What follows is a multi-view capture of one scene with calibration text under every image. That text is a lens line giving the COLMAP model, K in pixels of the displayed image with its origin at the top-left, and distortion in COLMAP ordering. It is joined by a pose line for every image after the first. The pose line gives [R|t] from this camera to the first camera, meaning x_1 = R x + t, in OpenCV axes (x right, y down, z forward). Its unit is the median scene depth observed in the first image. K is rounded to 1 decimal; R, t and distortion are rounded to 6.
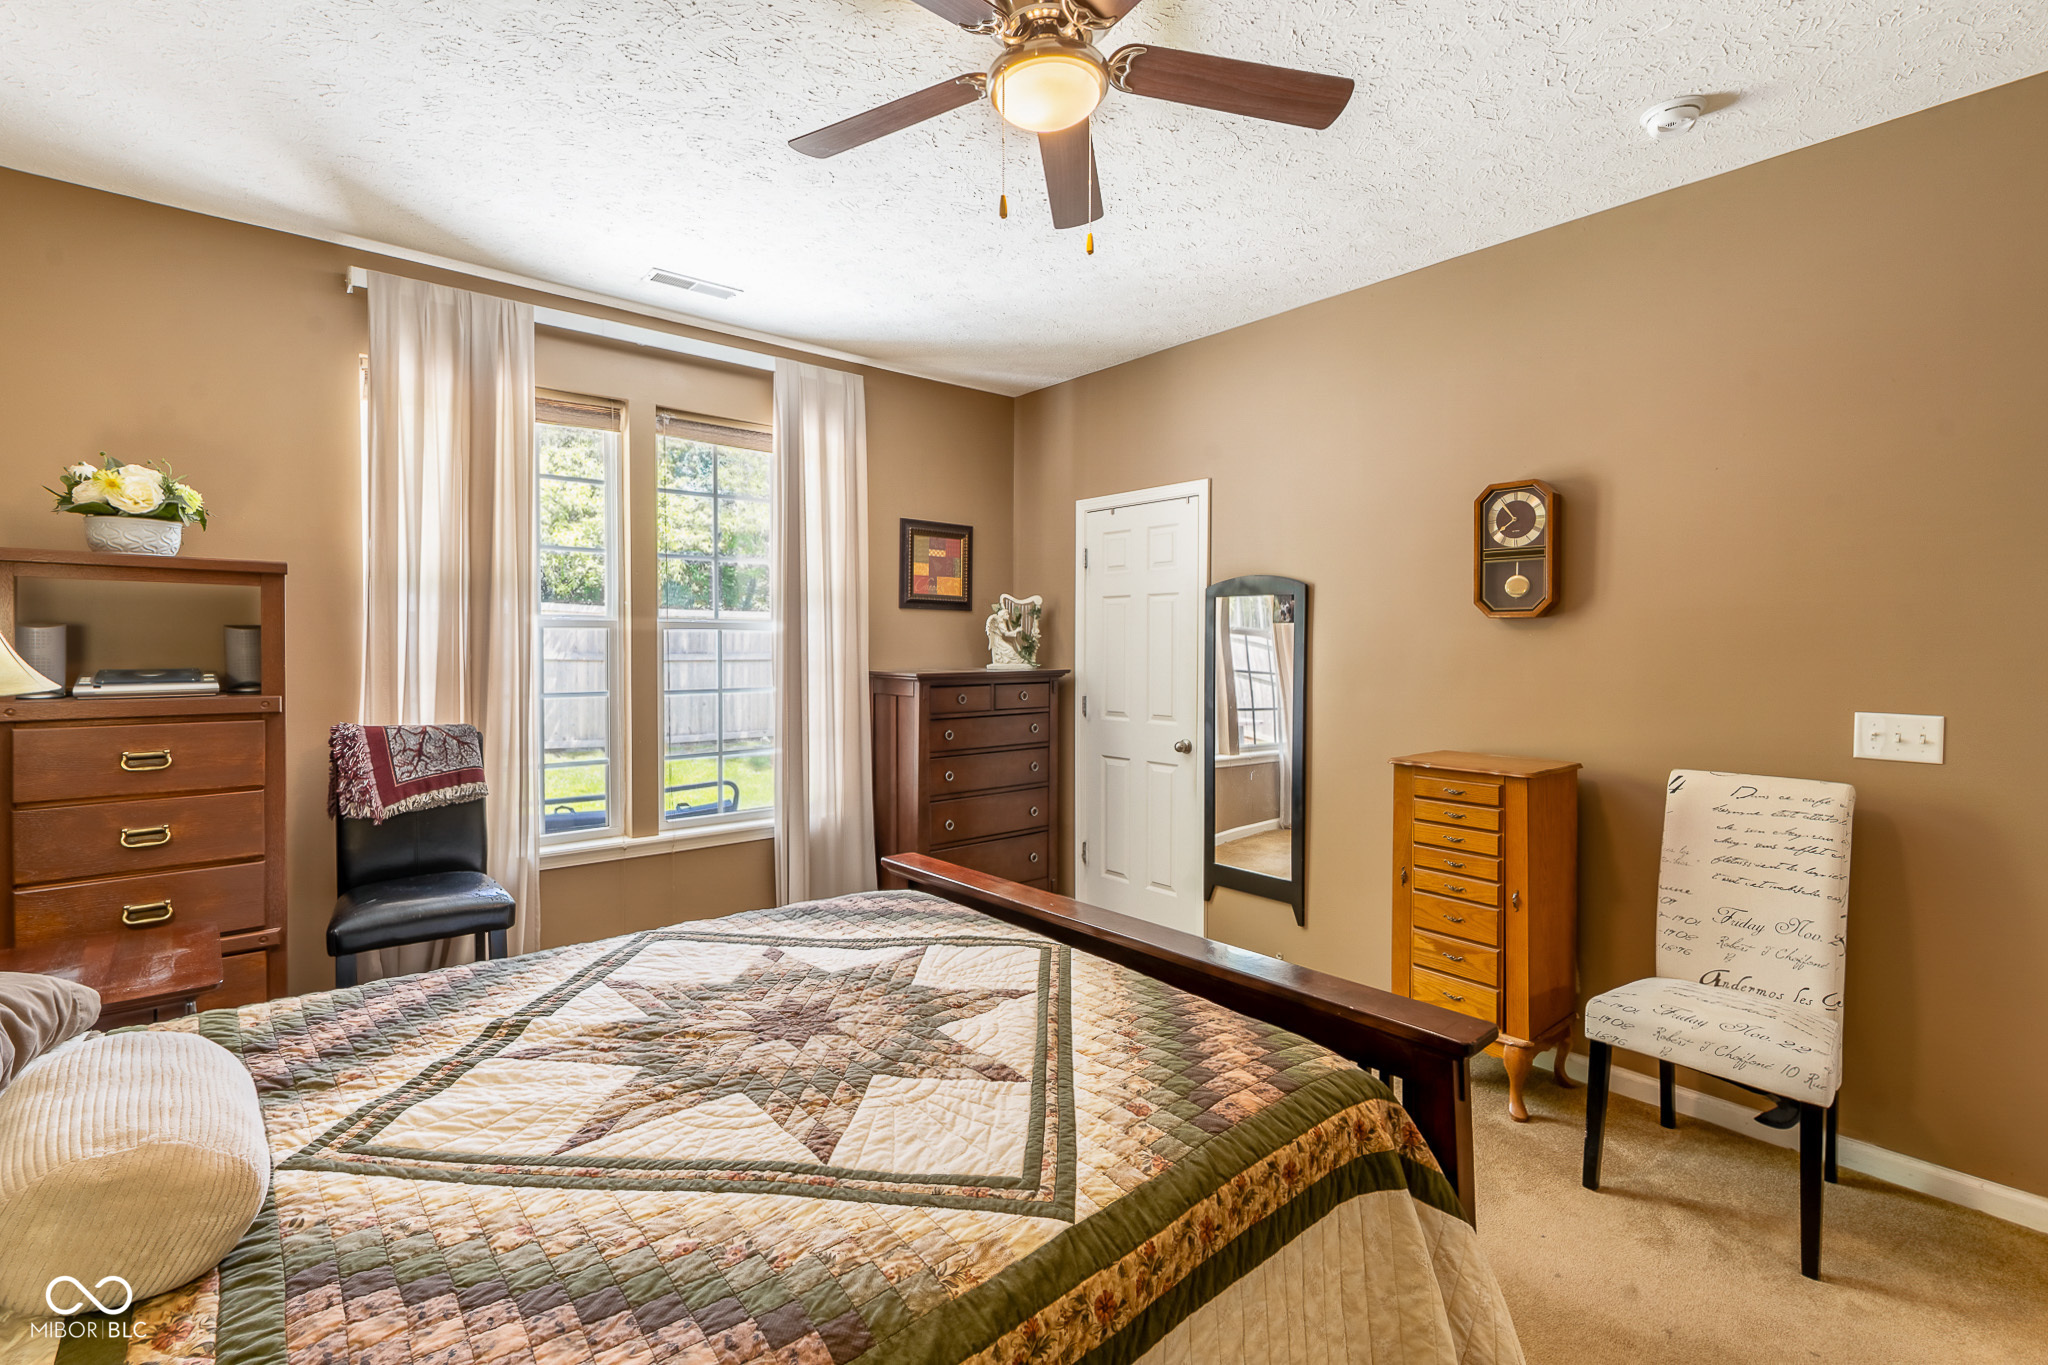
lens RADIAL K [[915.0, 0, 1020.7], [0, 915.0, 655.3], [0, 0, 1]] dist [-0.008636, 0.002403]
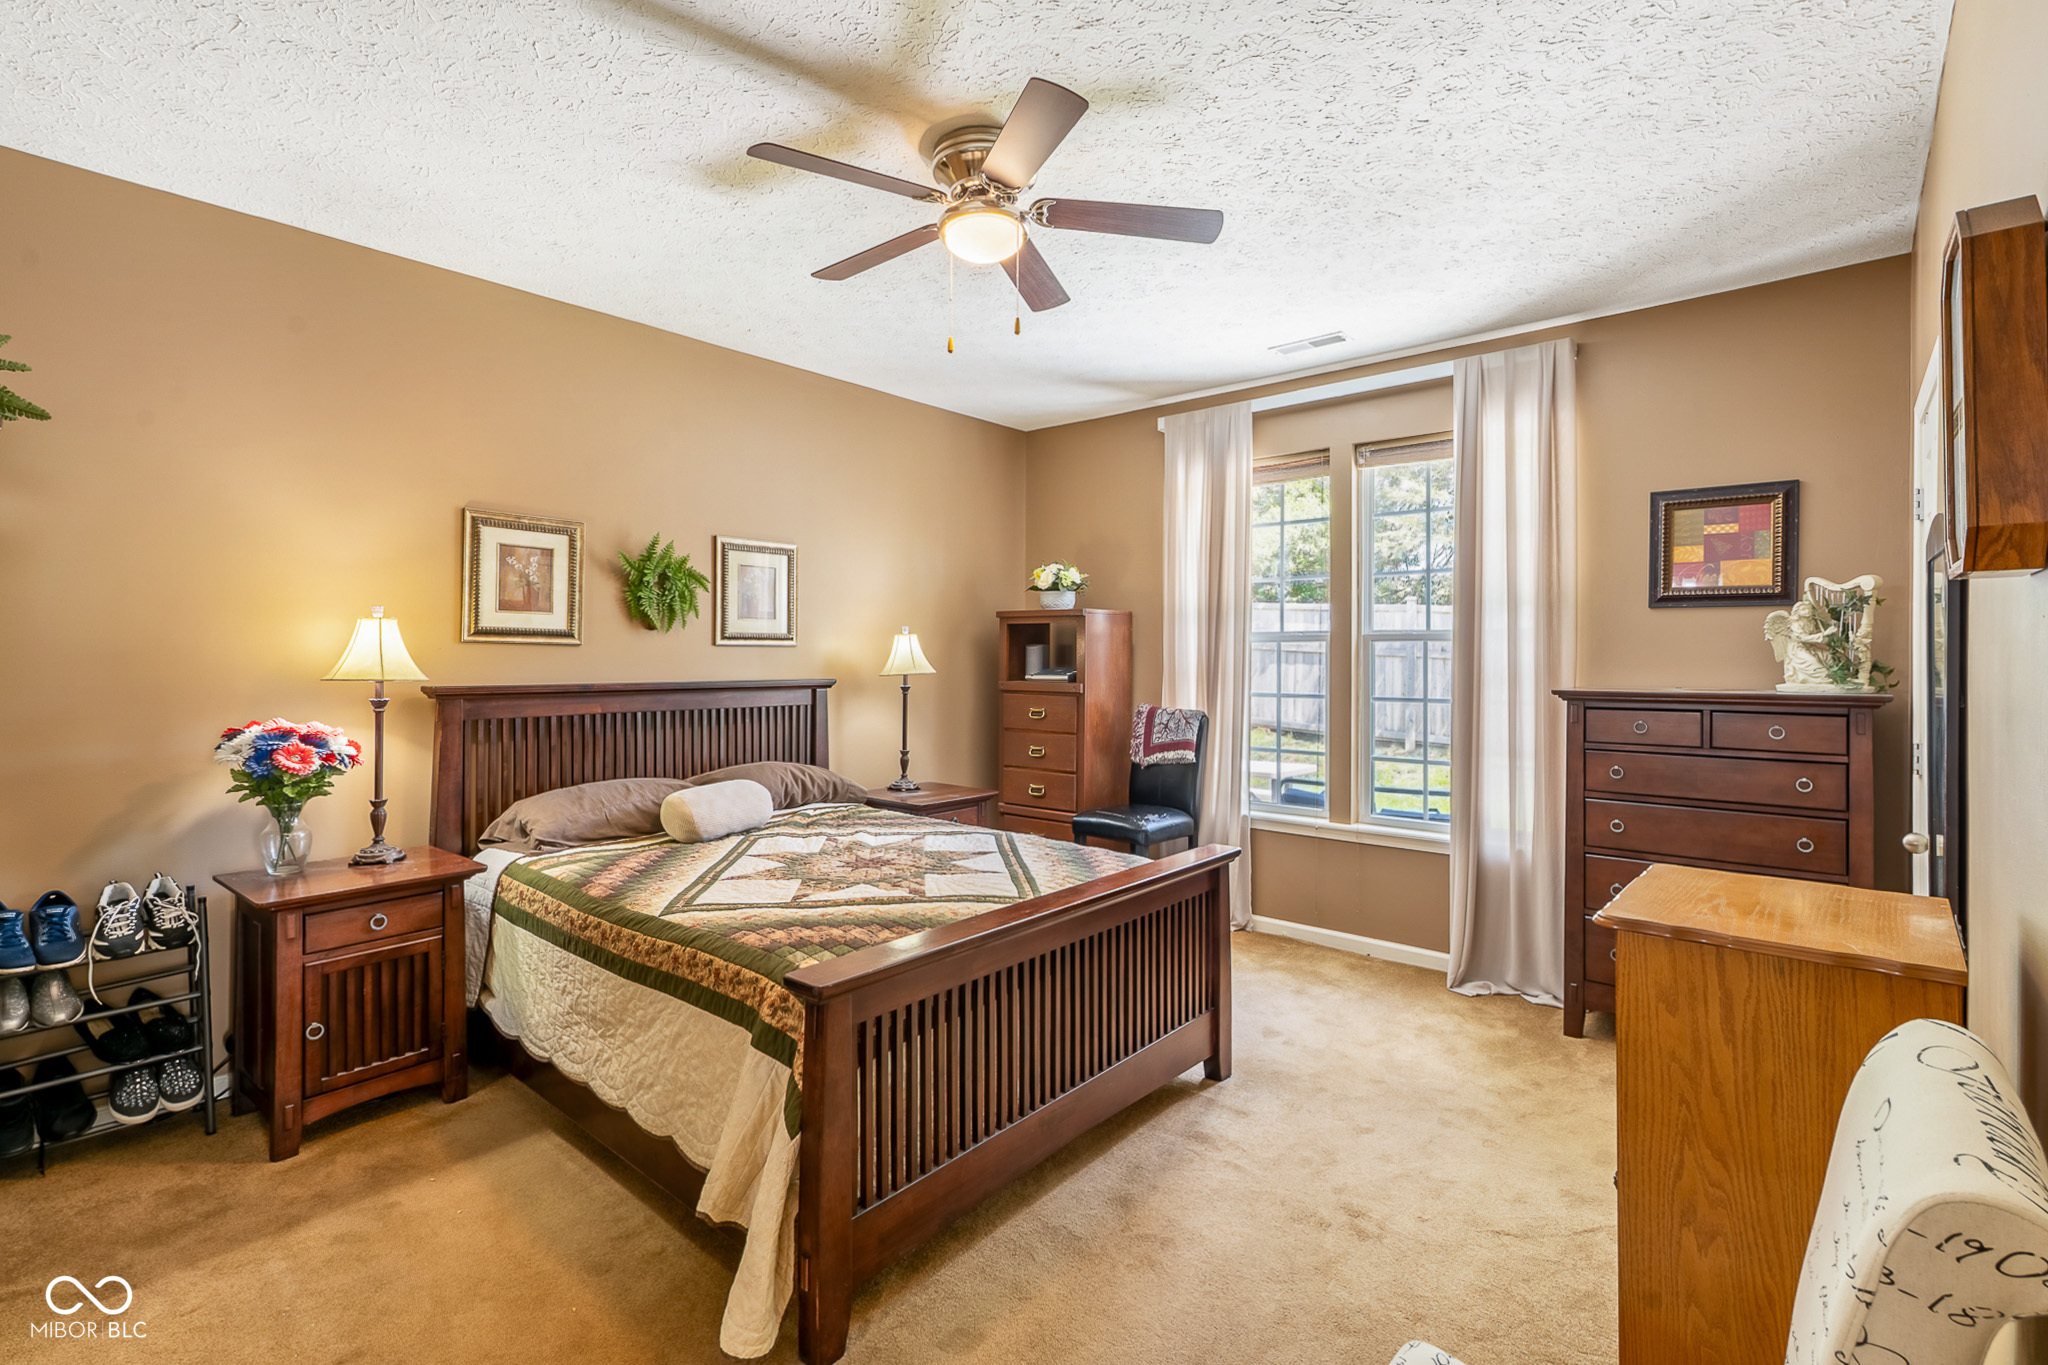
lens RADIAL K [[915.0, 0, 1025.1], [0, 915.0, 663.1], [0, 0, 1]] dist [-0.008636, 0.002403]
pose [[0.160987, 0.004167, -0.986948, 0.620301], [-0.014212, 0.999897, 0.001904, 0.001161], [0.986854, 0.013720, 0.161030, 0.397984]]
